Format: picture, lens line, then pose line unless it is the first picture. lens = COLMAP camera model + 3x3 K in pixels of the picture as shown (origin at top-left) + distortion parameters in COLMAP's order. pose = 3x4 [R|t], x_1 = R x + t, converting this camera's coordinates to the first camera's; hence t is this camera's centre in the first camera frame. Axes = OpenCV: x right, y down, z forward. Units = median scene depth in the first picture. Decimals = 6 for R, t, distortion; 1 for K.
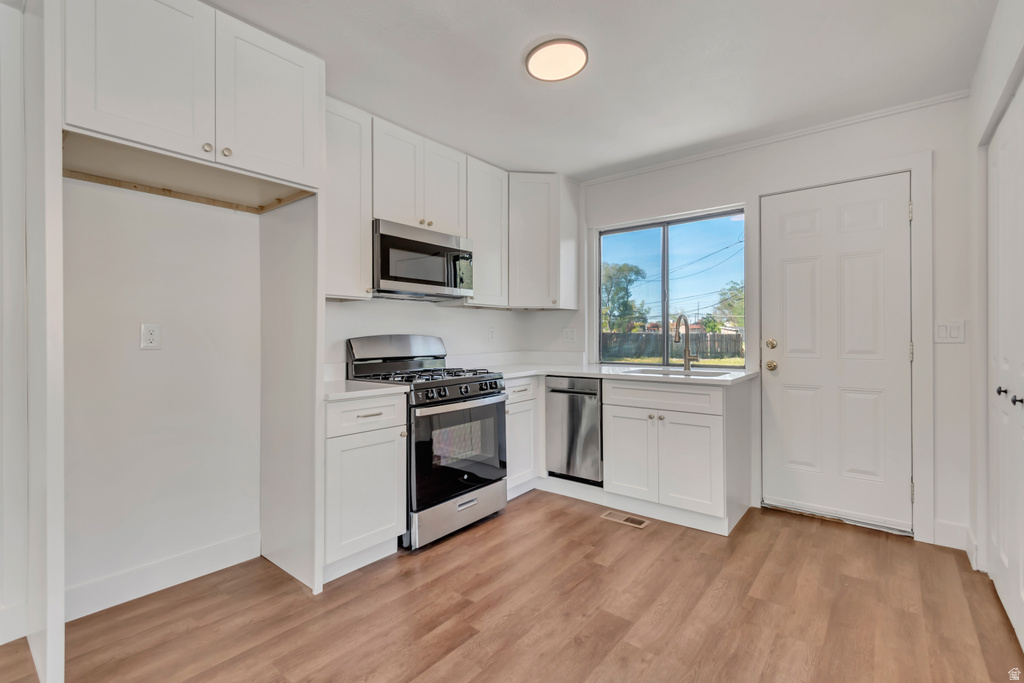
lens RADIAL K [[459.0, 0, 512.0], [0, 459.0, 335.0], [0, 0, 1]] dist [0.002440, -0.001598]
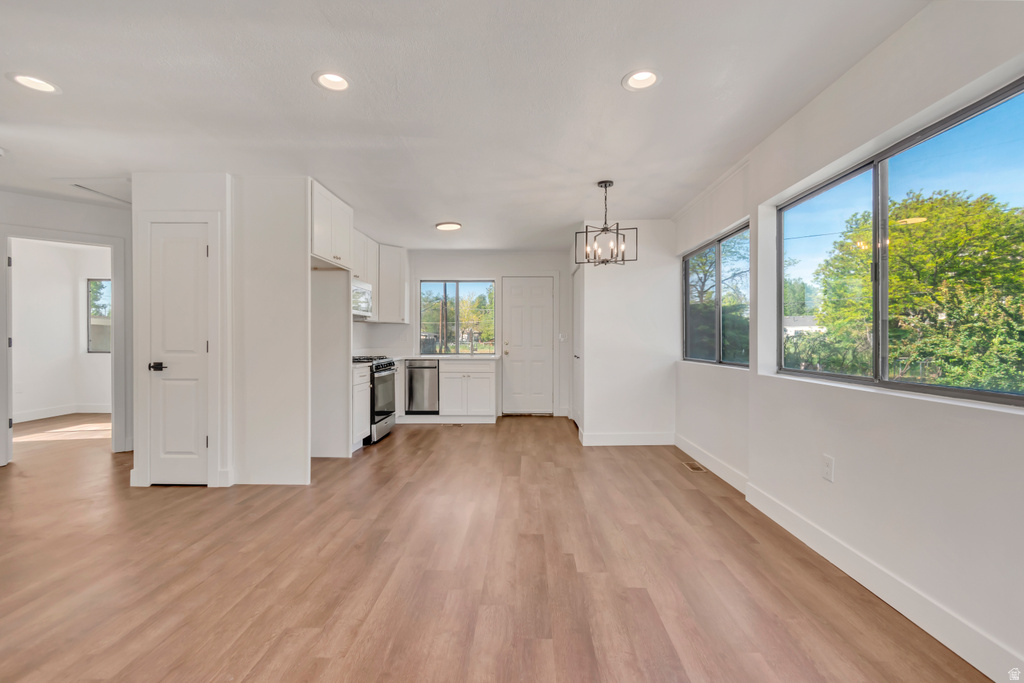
lens RADIAL K [[459.0, 0, 521.1], [0, 459.0, 339.0], [0, 0, 1]] dist [0.002440, -0.001598]
pose [[0.779357, 0.005378, 0.626556, -0.929544], [-0.003978, 0.999985, -0.003636, 0.010470], [-0.626567, 0.000342, 0.779368, -0.944818]]
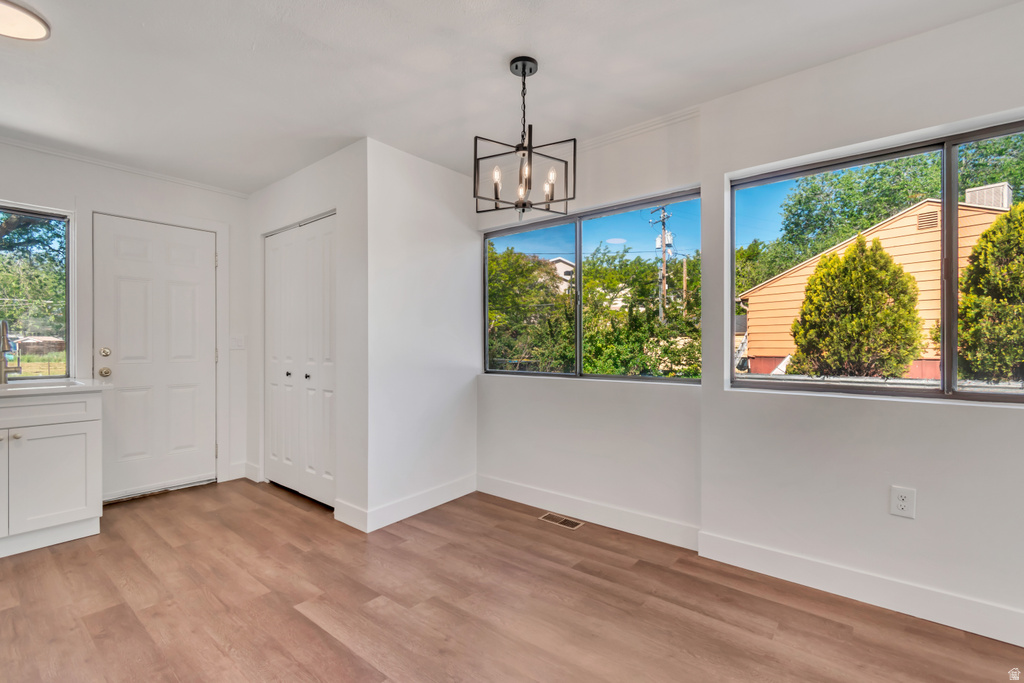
lens RADIAL K [[459.0, 0, 522.5], [0, 459.0, 343.8], [0, 0, 1]] dist [0.002440, -0.001598]
pose [[-0.016090, 0.004734, 0.999859, -0.622104], [-0.002055, 0.999987, -0.004767, 0.003323], [-0.999868, -0.002132, -0.016080, 0.041674]]
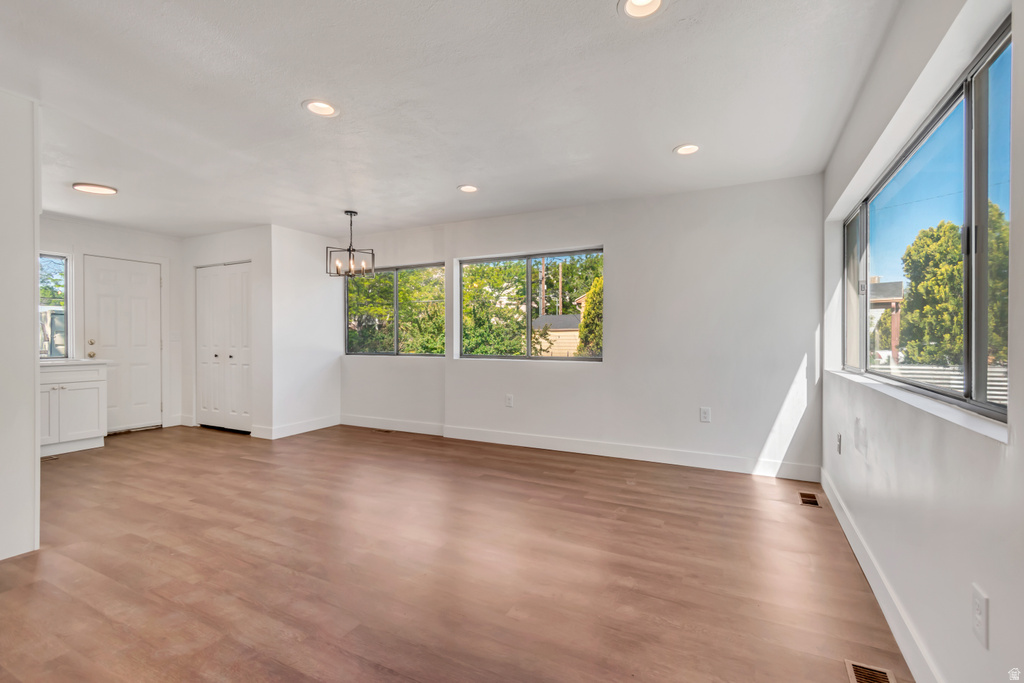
lens RADIAL K [[459.0, 0, 520.2], [0, 459.0, 341.7], [0, 0, 1]] dist [0.002440, -0.001598]
pose [[-0.221482, -0.003430, 0.975158, -1.726377], [-0.001641, 0.999994, 0.003145, 0.011905], [-0.975163, -0.000903, -0.221486, -0.220612]]
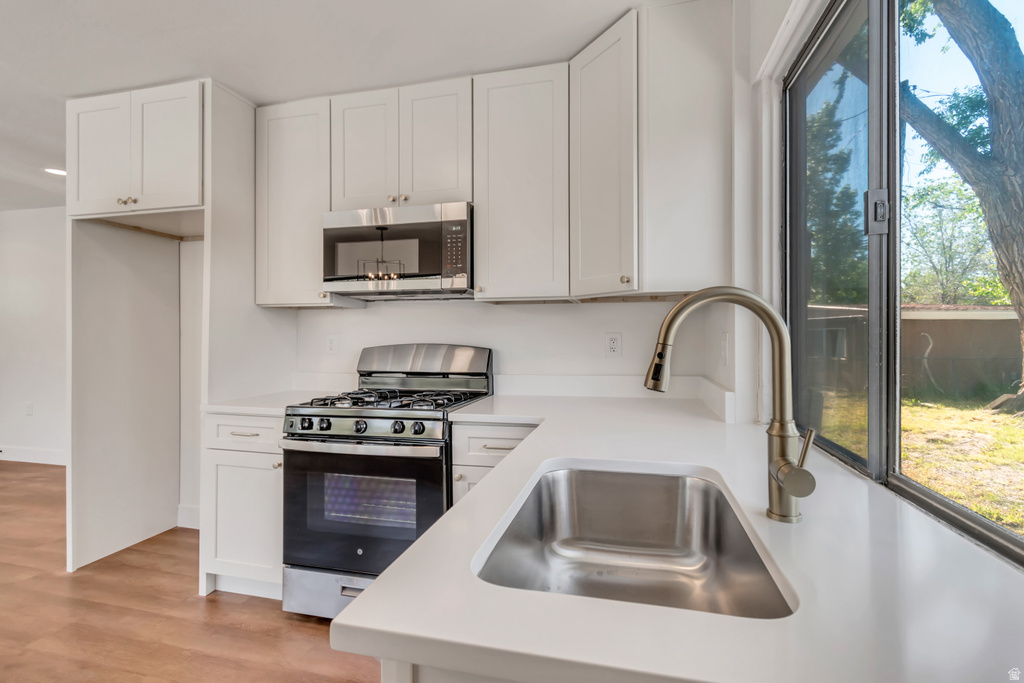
lens RADIAL K [[459.0, 0, 515.0], [0, 459.0, 334.8], [0, 0, 1]] dist [0.002440, -0.001598]
pose [[0.433193, -0.000029, -0.901301, 0.661154], [-0.000010, 1.000000, -0.000036, -0.020846], [0.901301, 0.000025, 0.433193, 0.959333]]
